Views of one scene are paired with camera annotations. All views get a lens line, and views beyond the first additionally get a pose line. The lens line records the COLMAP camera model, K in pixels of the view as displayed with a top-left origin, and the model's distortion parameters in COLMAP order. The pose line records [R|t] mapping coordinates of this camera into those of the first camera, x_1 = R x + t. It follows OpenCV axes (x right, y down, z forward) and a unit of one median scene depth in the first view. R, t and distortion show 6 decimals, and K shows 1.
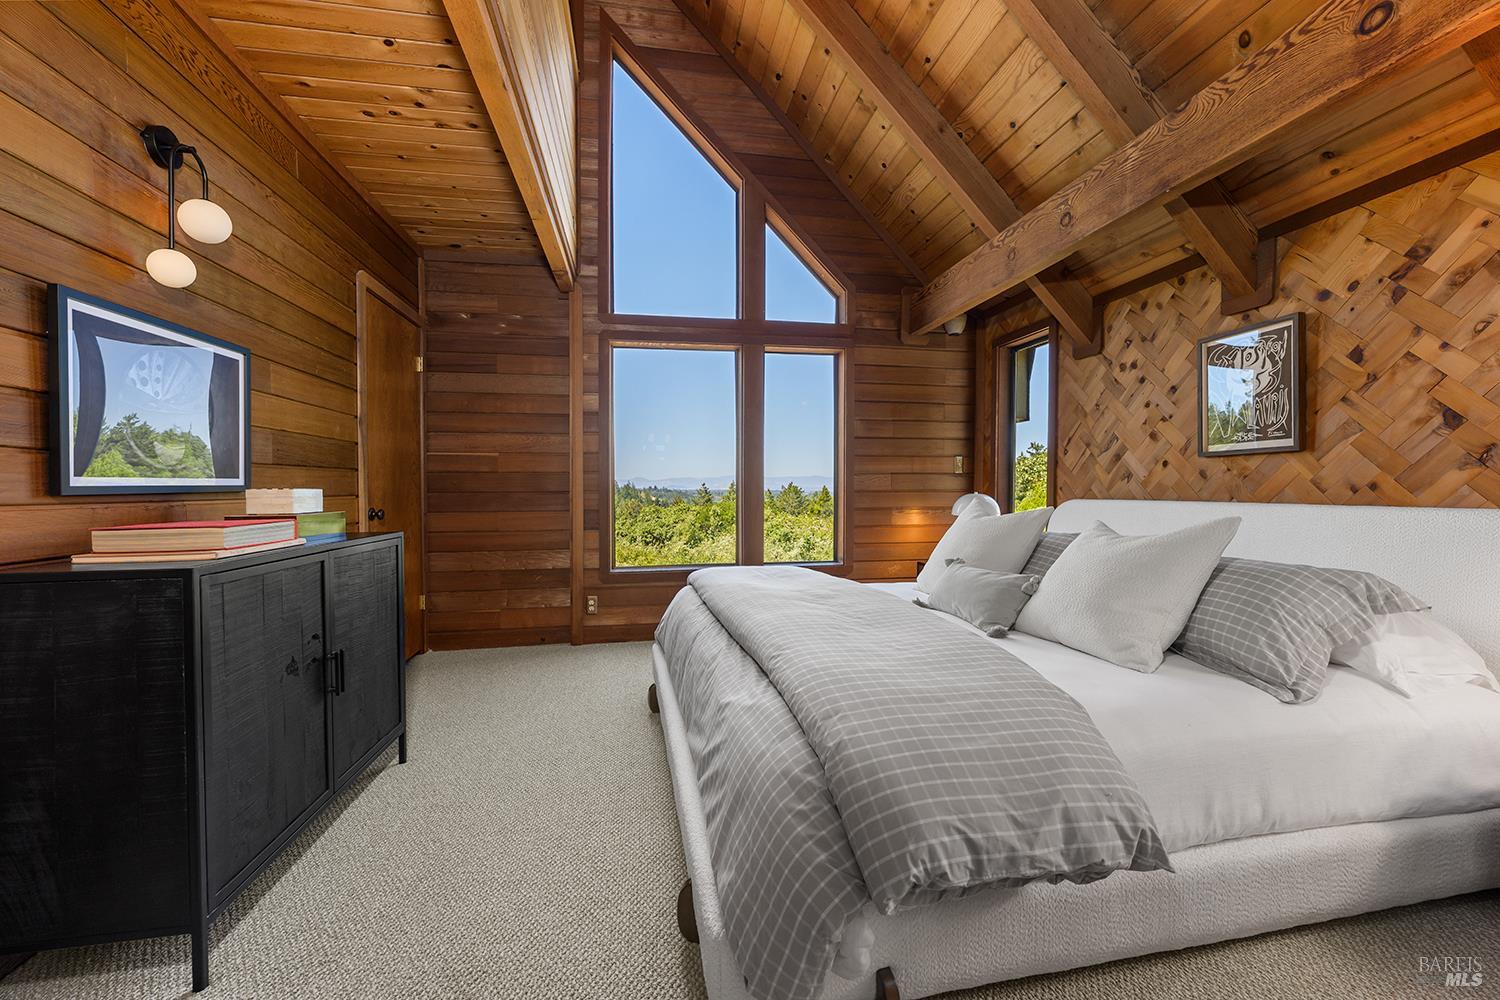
lens RADIAL K [[595.9, 0, 750.0], [0, 595.9, 500.0], [0, 0, 1]] dist [0.000632, -0.000063]
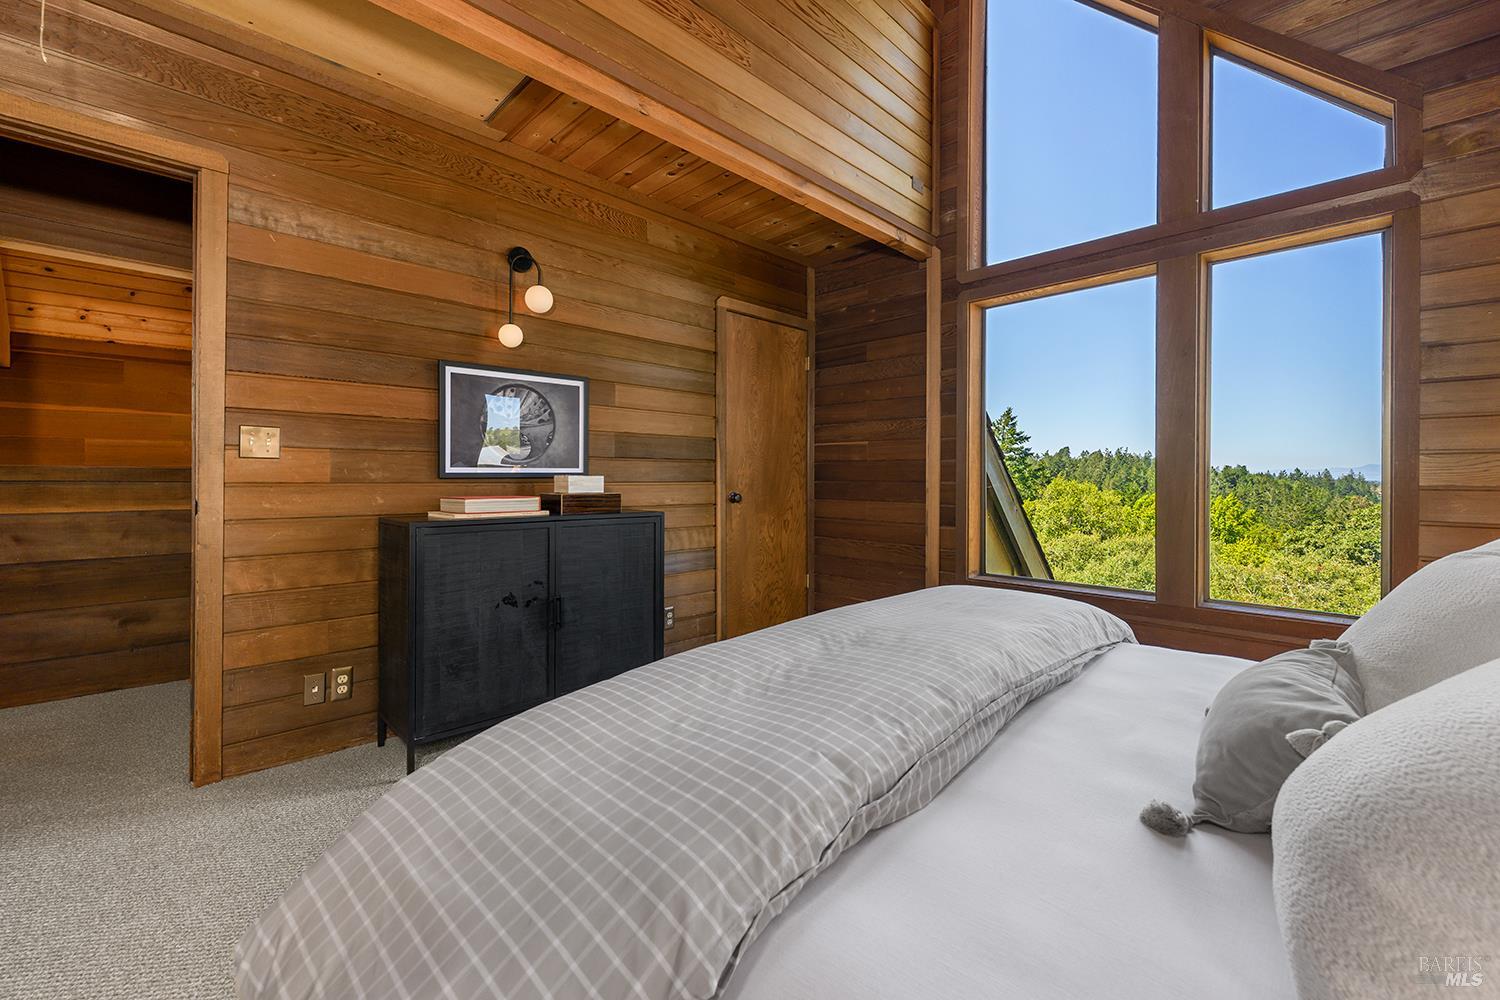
lens RADIAL K [[615.4, 0, 733.4], [0, 615.4, 481.8], [0, 0, 1]] dist [0.000440, -0.000068]
pose [[0.557778, 0.014252, -0.829868, 0.411843], [-0.025014, 0.999687, 0.000355, -0.008552], [0.829613, 0.020560, 0.557960, 0.332316]]
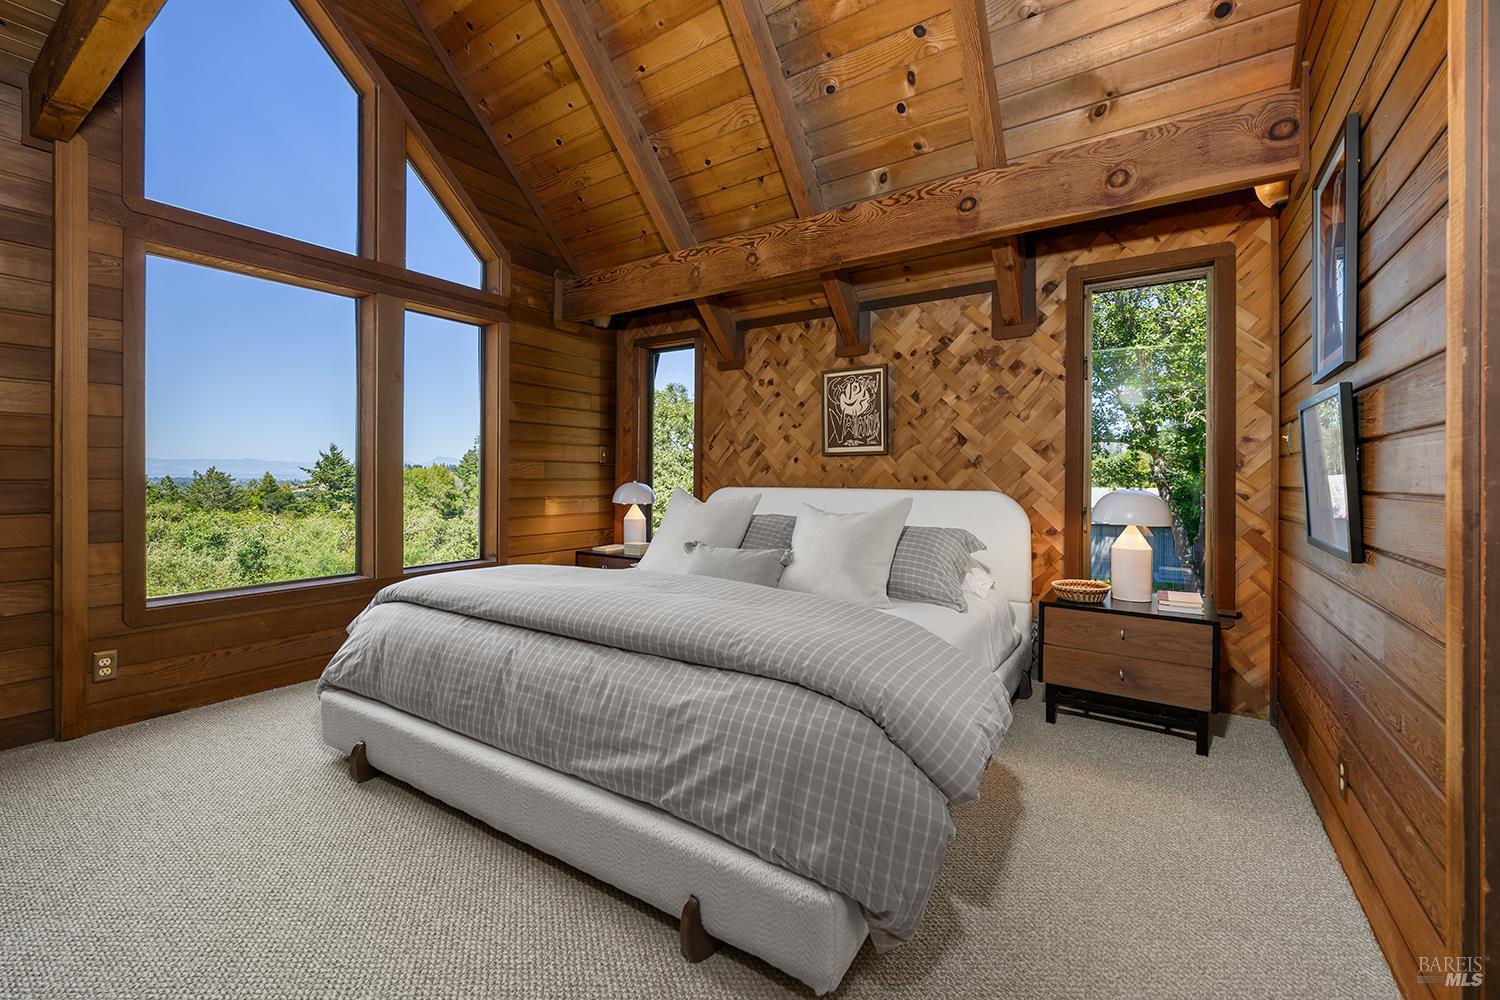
lens RADIAL K [[615.4, 0, 733.4], [0, 615.4, 481.8], [0, 0, 1]] dist [0.000440, -0.000068]
pose [[0.699338, 0.000524, 0.714791, -0.366801], [0.007732, 0.999936, -0.008298, -0.001618], [-0.714749, 0.011330, 0.699289, 0.137251]]
